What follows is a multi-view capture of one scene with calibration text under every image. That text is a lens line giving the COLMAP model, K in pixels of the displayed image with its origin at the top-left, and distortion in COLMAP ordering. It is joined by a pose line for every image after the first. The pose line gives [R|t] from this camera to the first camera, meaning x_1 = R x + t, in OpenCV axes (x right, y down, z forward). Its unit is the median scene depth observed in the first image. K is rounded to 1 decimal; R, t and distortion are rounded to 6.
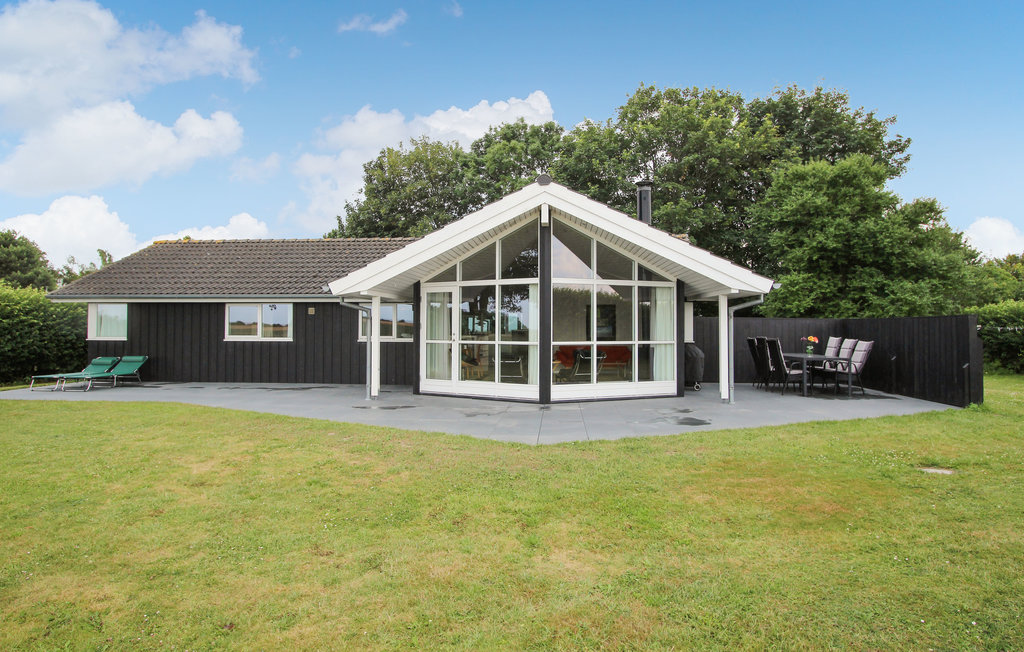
lens RADIAL K [[590.6, 0, 511.9], [0, 590.6, 308.8], [0, 0, 1]] dist [-0.026989, 0.000991]
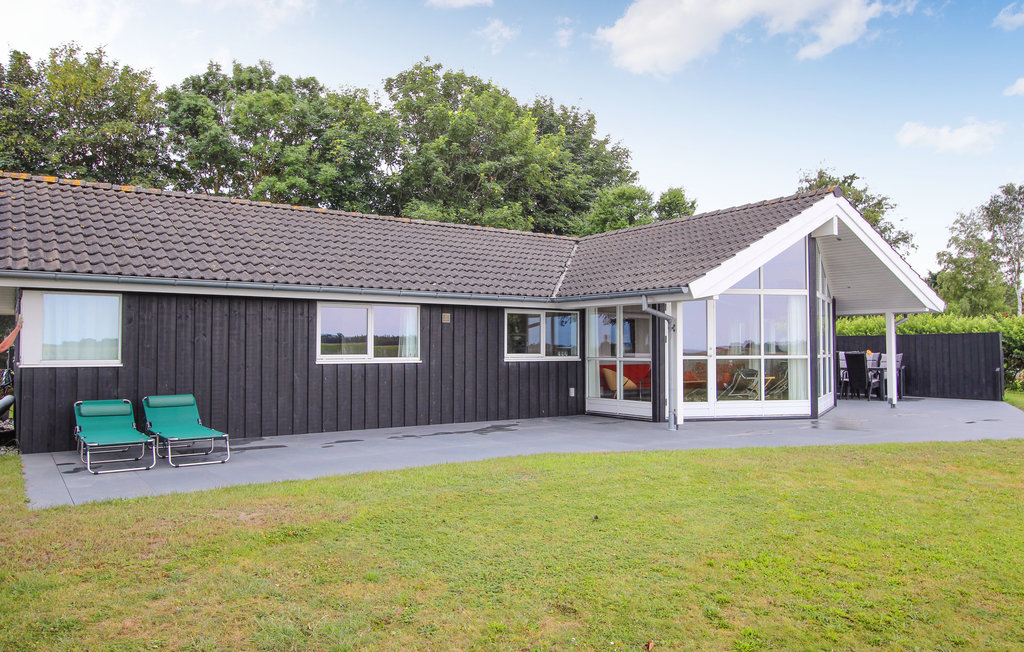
lens RADIAL K [[708.0, 0, 511.9], [0, 708.0, 343.8], [0, 0, 1]] dist [-0.002666, -0.000285]
pose [[0.760186, 0.001647, 0.649703, -0.812832], [-0.017222, 0.999697, 0.017616, 0.018047], [-0.649477, -0.024580, 0.759984, 0.321329]]
